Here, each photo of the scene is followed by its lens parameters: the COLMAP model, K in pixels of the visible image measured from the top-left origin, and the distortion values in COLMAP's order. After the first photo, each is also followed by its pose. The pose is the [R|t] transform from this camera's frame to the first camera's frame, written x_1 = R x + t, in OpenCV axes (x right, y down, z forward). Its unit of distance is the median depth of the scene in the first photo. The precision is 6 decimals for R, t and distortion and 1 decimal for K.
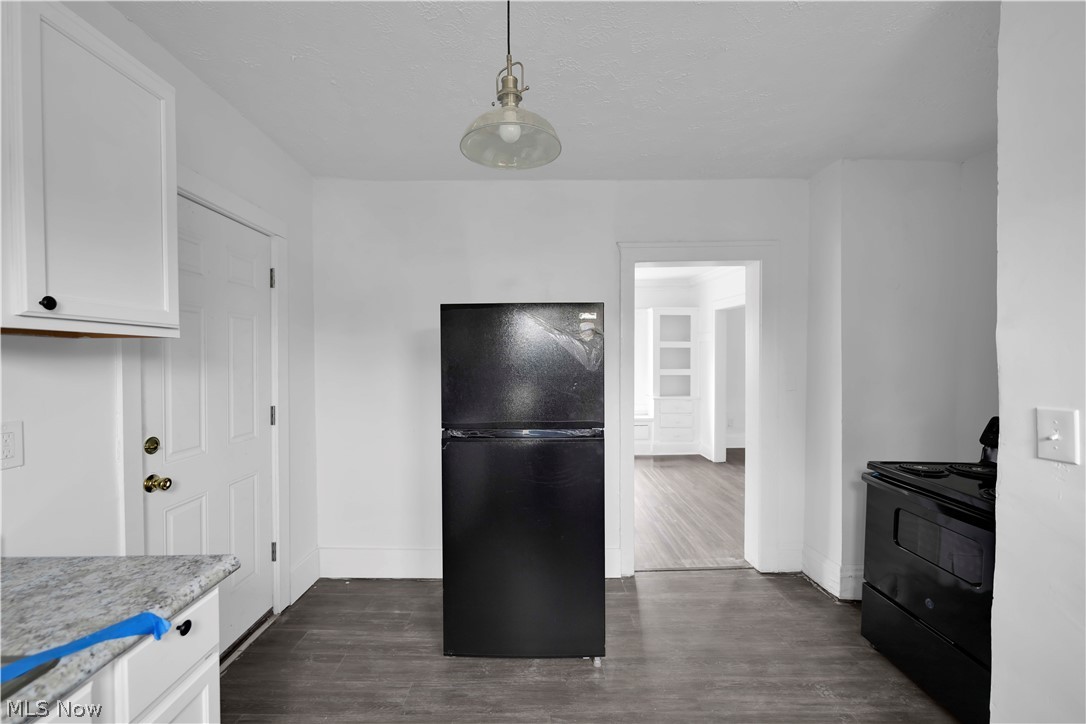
lens RADIAL K [[435.7, 0, 541.2], [0, 435.7, 366.6], [0, 0, 1]] dist [0.001492, 0.000394]
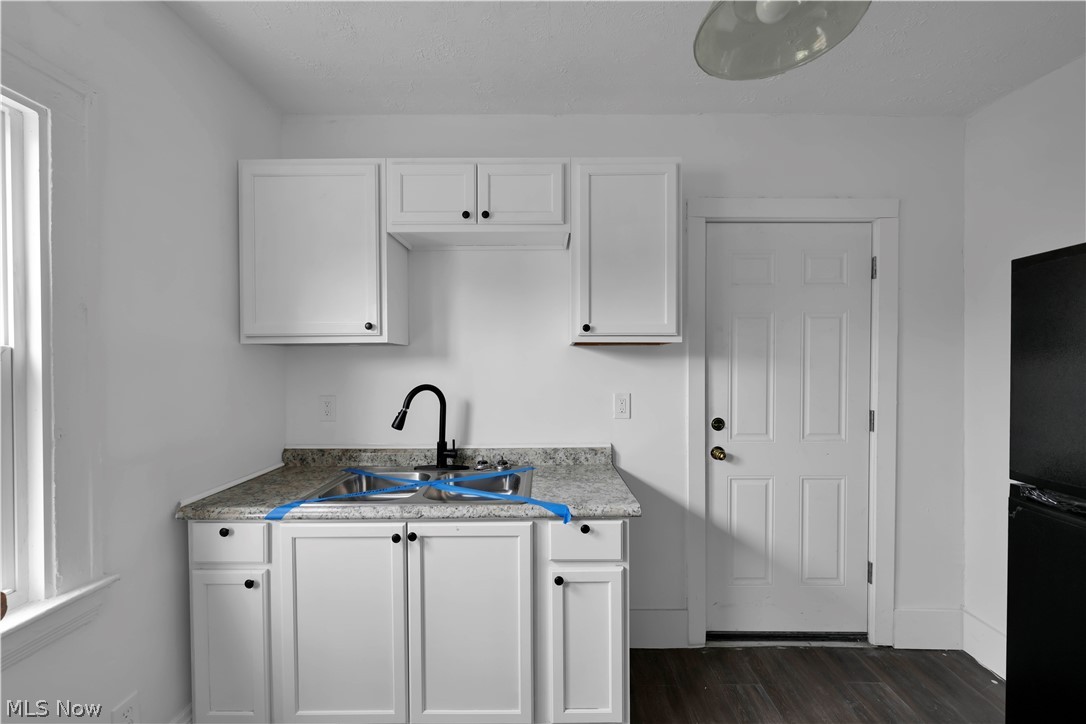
lens RADIAL K [[435.7, 0, 541.2], [0, 435.7, 366.6], [0, 0, 1]] dist [0.001492, 0.000394]
pose [[-0.012235, 0.015681, -0.999802, 0.285392], [-0.016044, 0.999745, 0.015876, -0.003326], [0.999796, 0.016236, -0.011980, 0.324961]]
